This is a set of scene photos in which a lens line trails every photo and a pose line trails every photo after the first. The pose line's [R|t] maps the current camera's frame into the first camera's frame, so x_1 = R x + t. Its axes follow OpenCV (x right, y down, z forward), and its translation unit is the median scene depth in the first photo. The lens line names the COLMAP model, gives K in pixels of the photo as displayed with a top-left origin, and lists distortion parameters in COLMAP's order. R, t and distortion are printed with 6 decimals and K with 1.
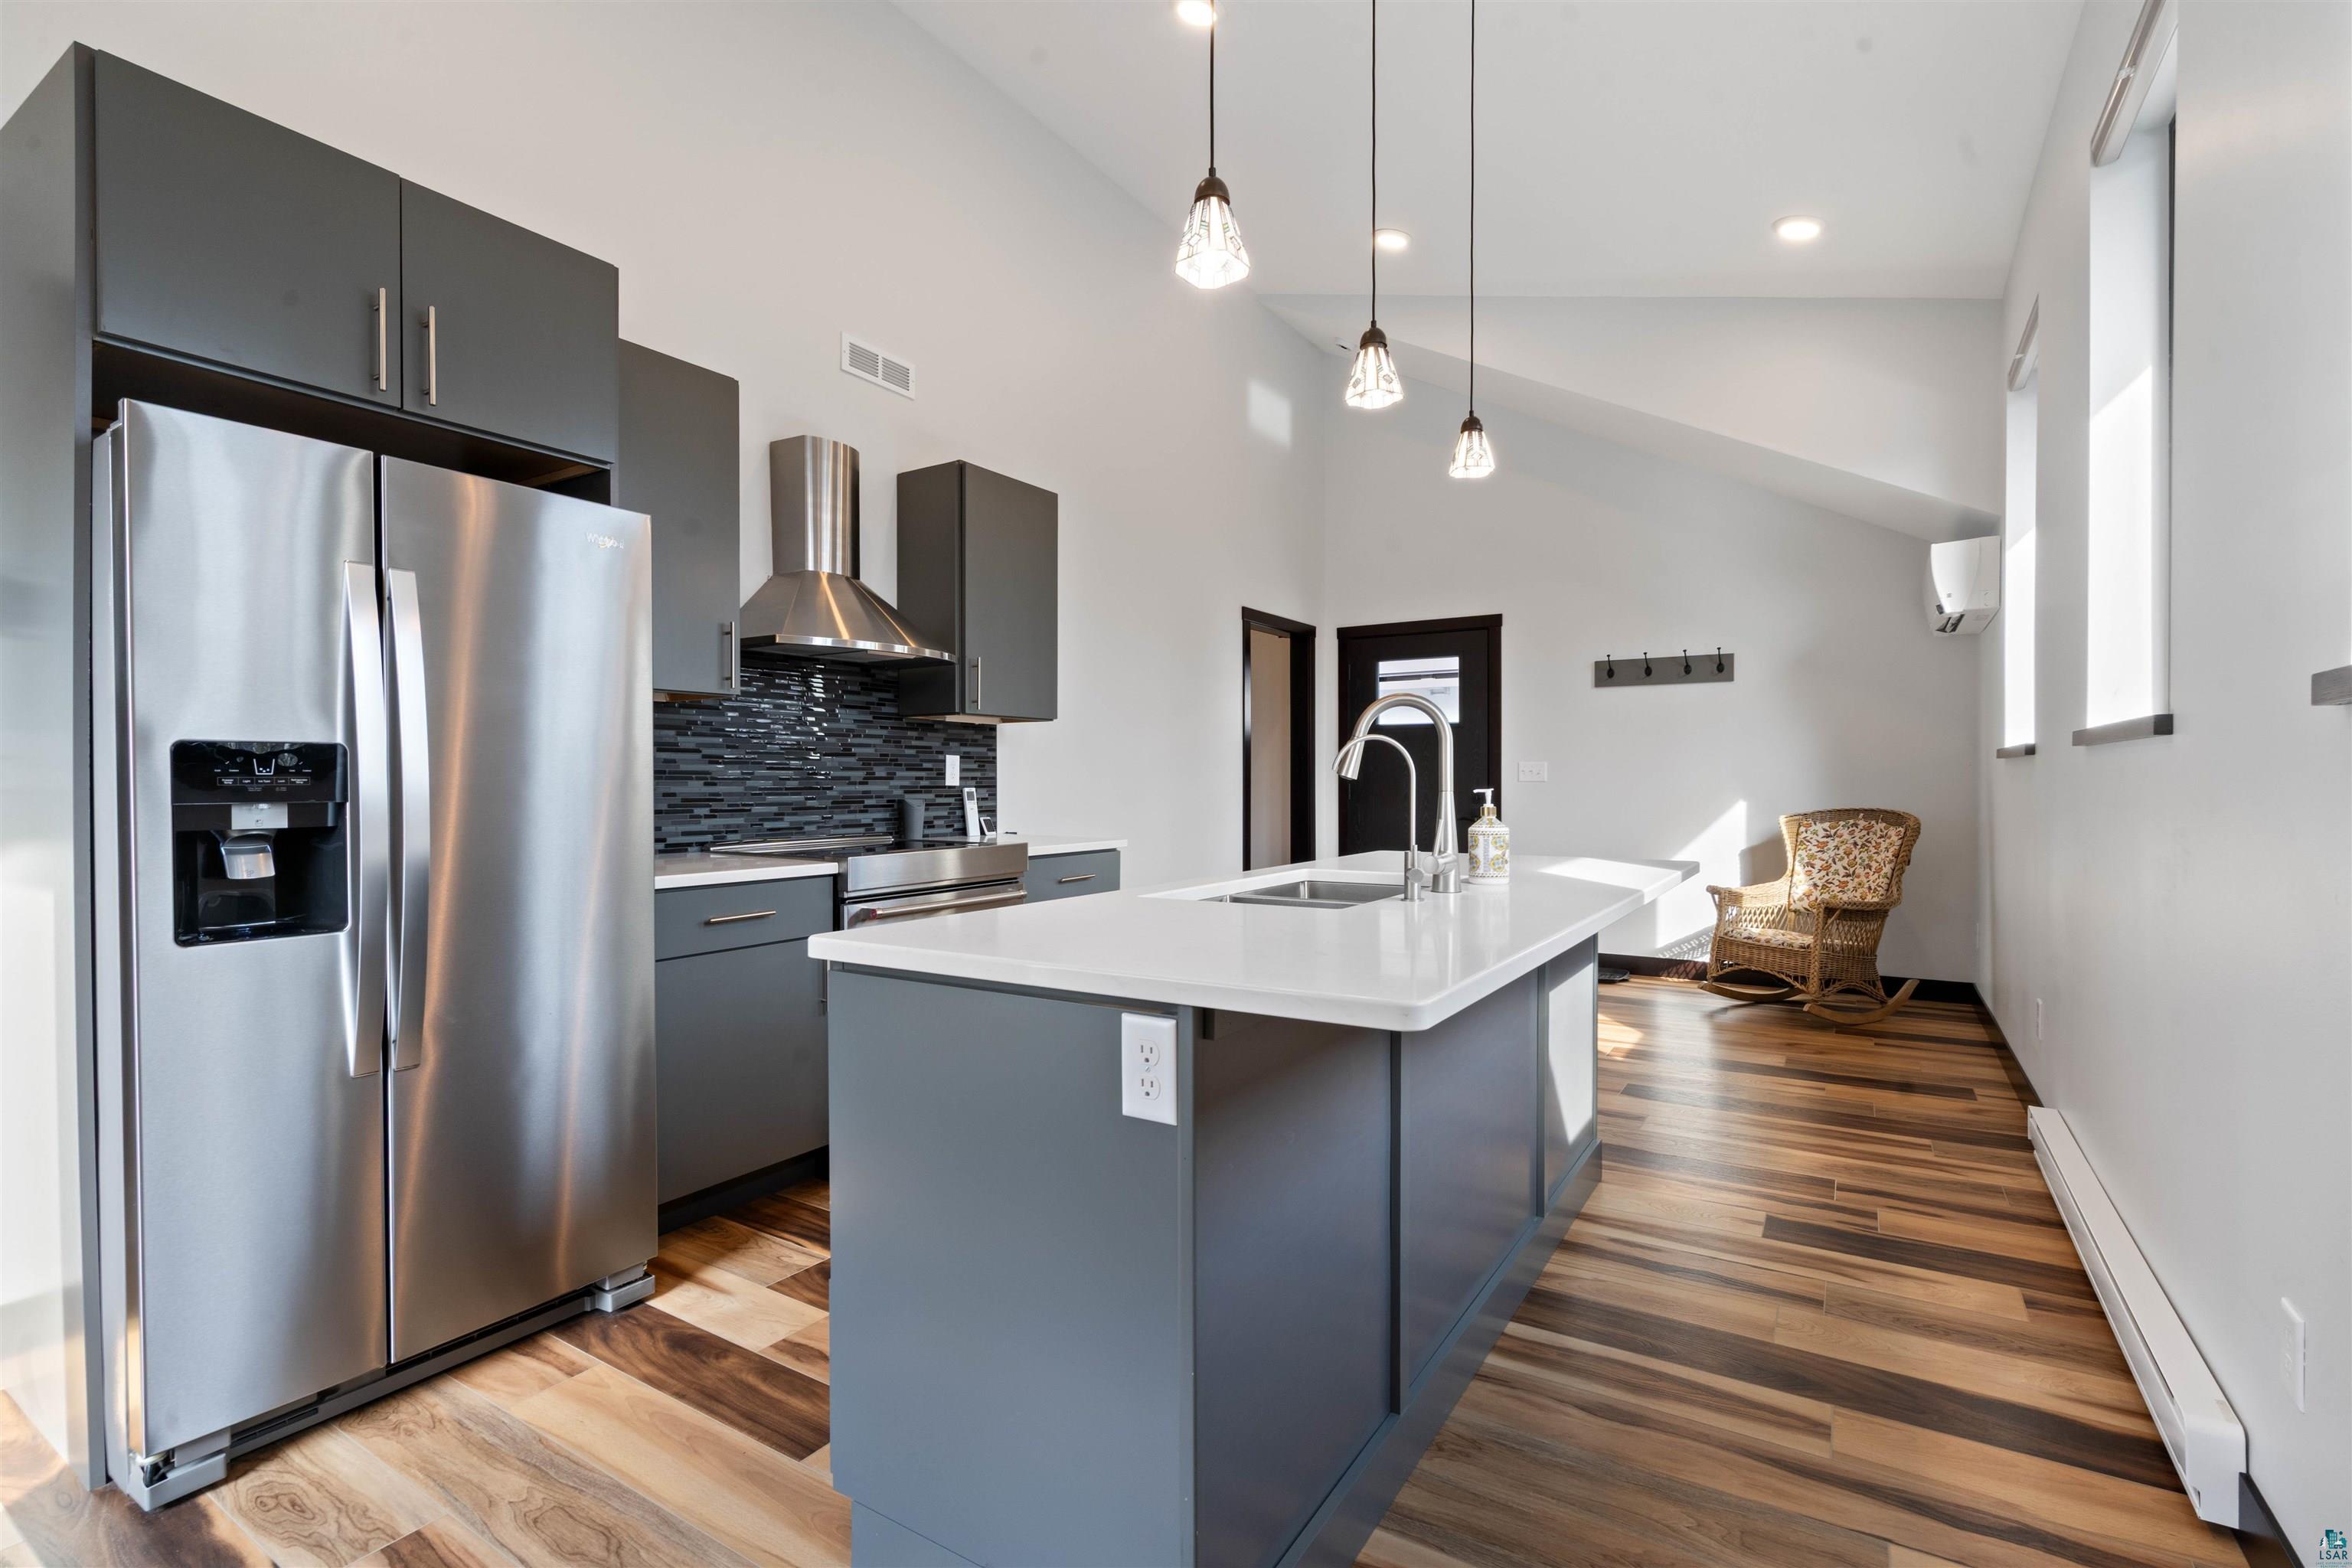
lens RADIAL K [[1086.3, 0, 1170.8], [0, 1086.3, 787.1], [0, 0, 1]] dist [-0.001476, -0.000141]
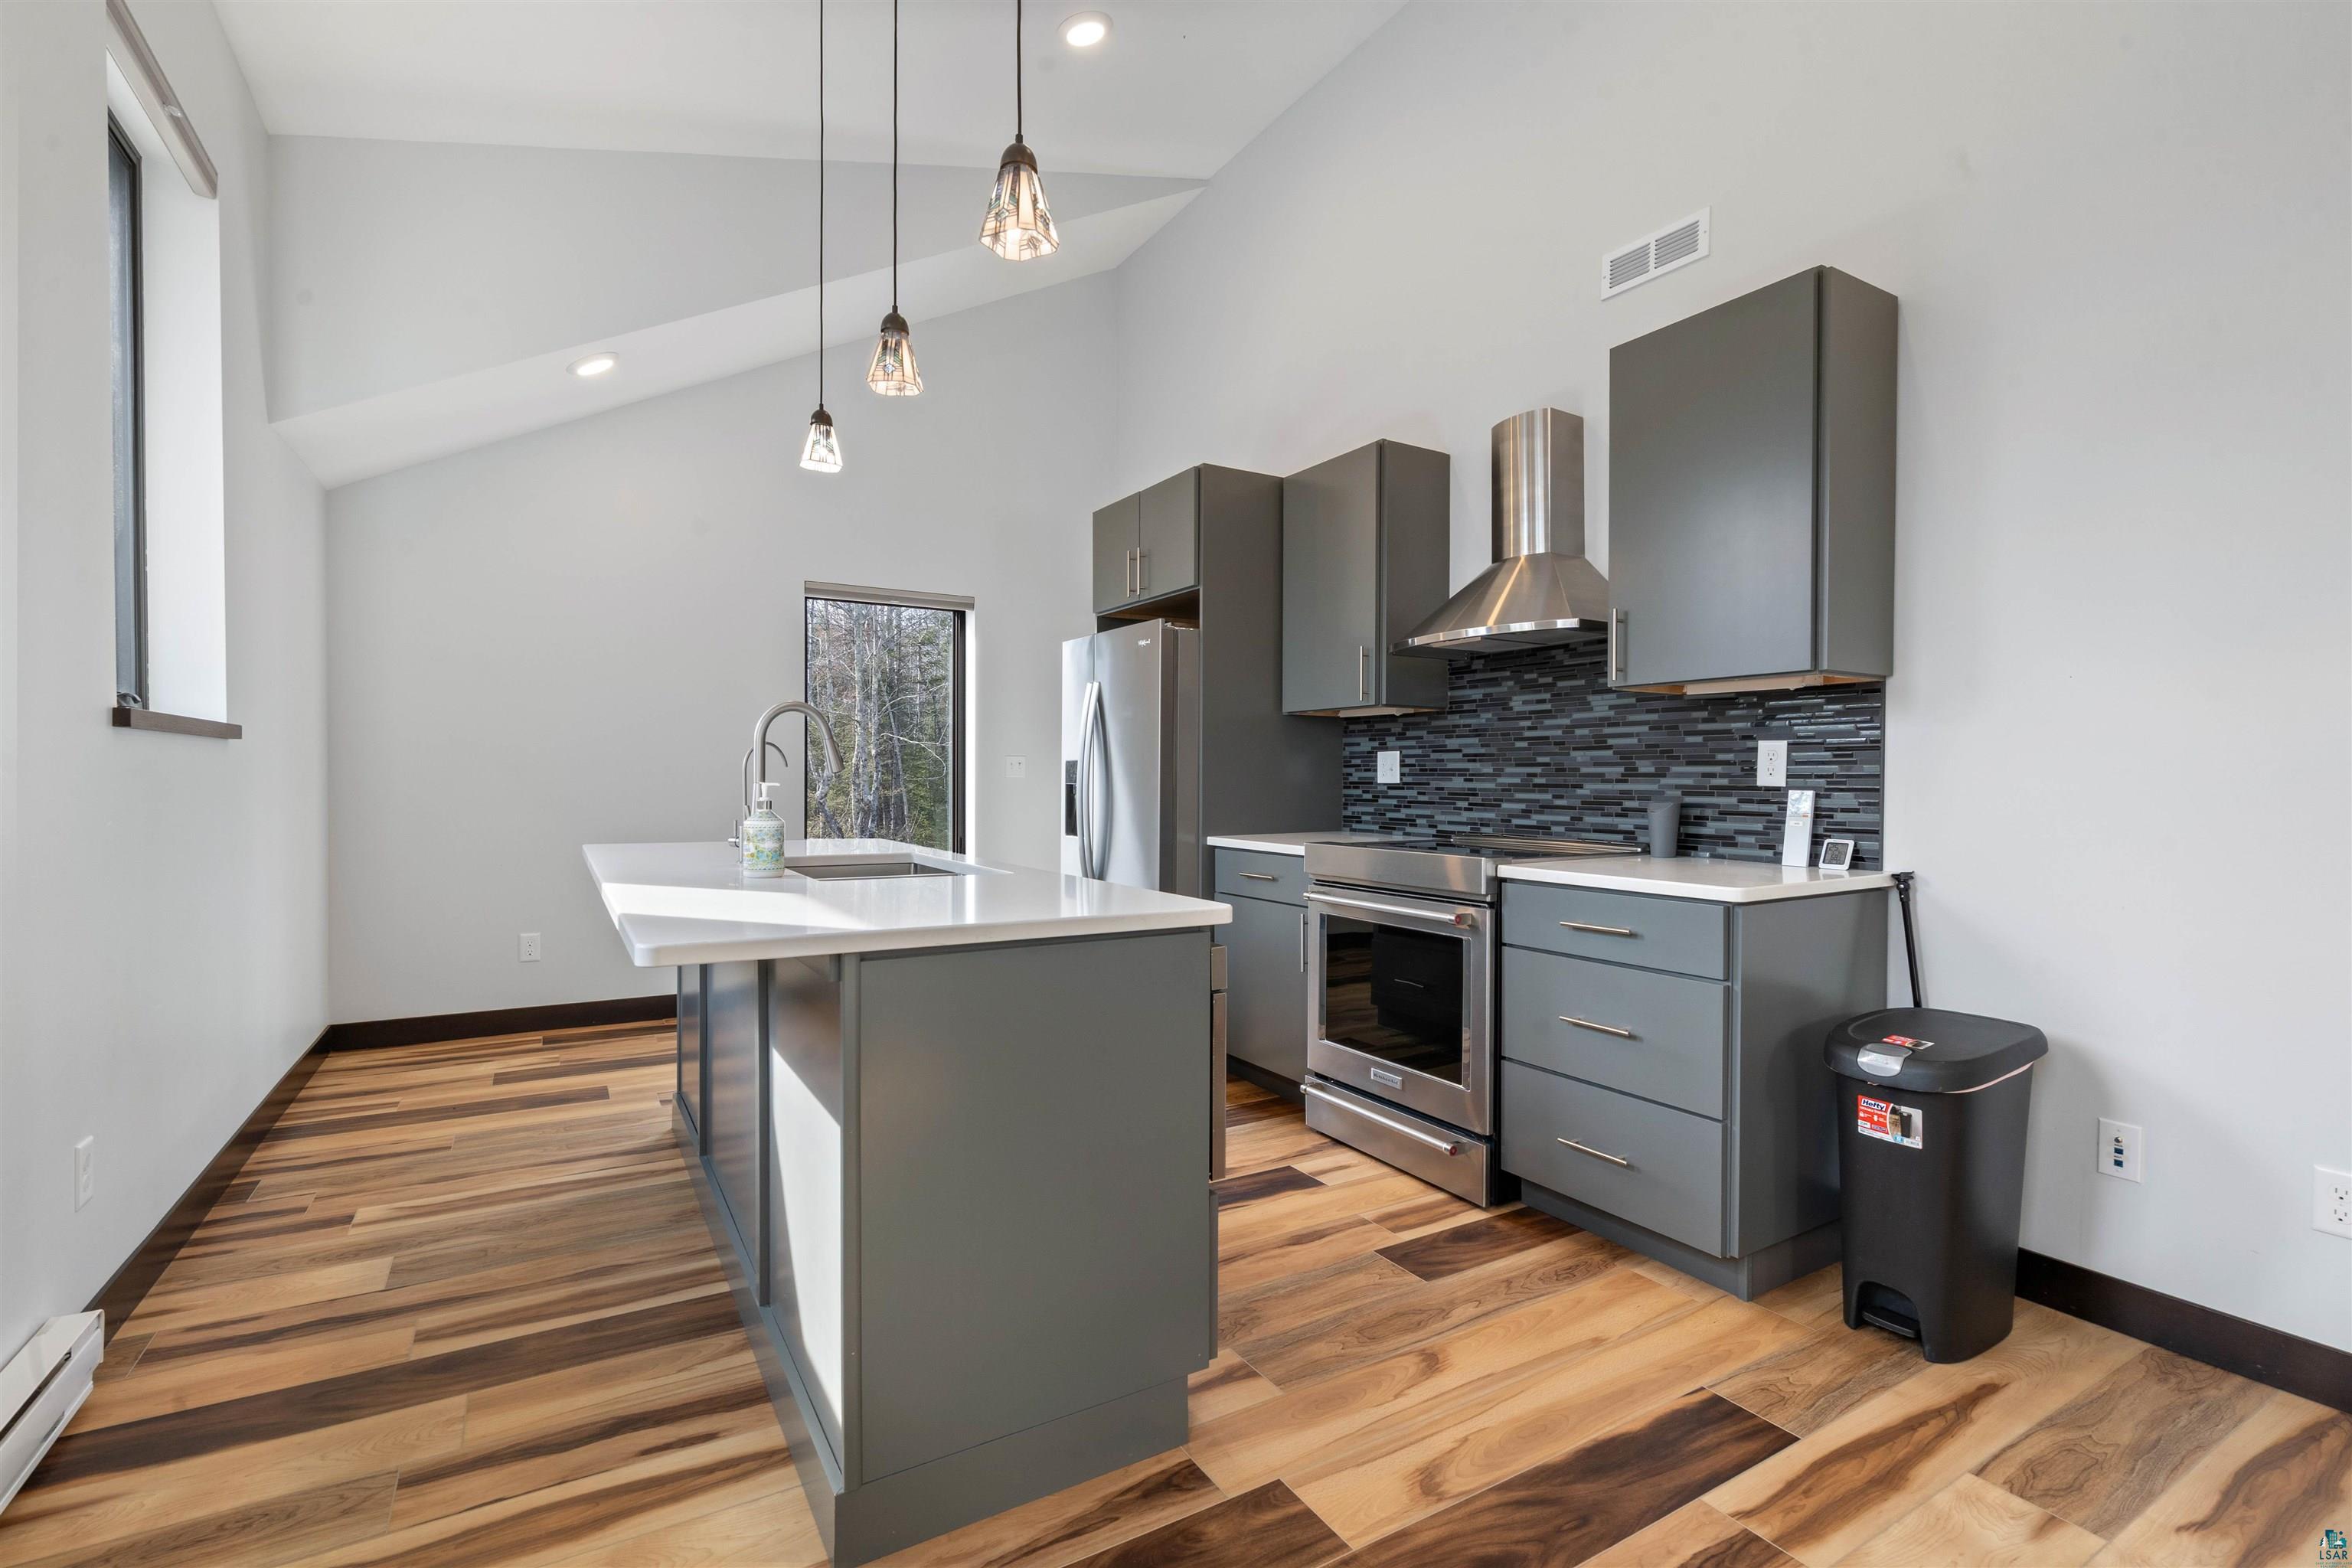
lens RADIAL K [[1086.3, 0, 1176.7], [0, 1086.3, 781.6], [0, 0, 1]] dist [-0.001476, -0.000141]
pose [[-0.458605, 0.003517, -0.888633, 0.639744], [-0.010857, 0.999895, 0.009561, -0.007810], [0.888574, 0.014032, -0.458519, 1.138141]]
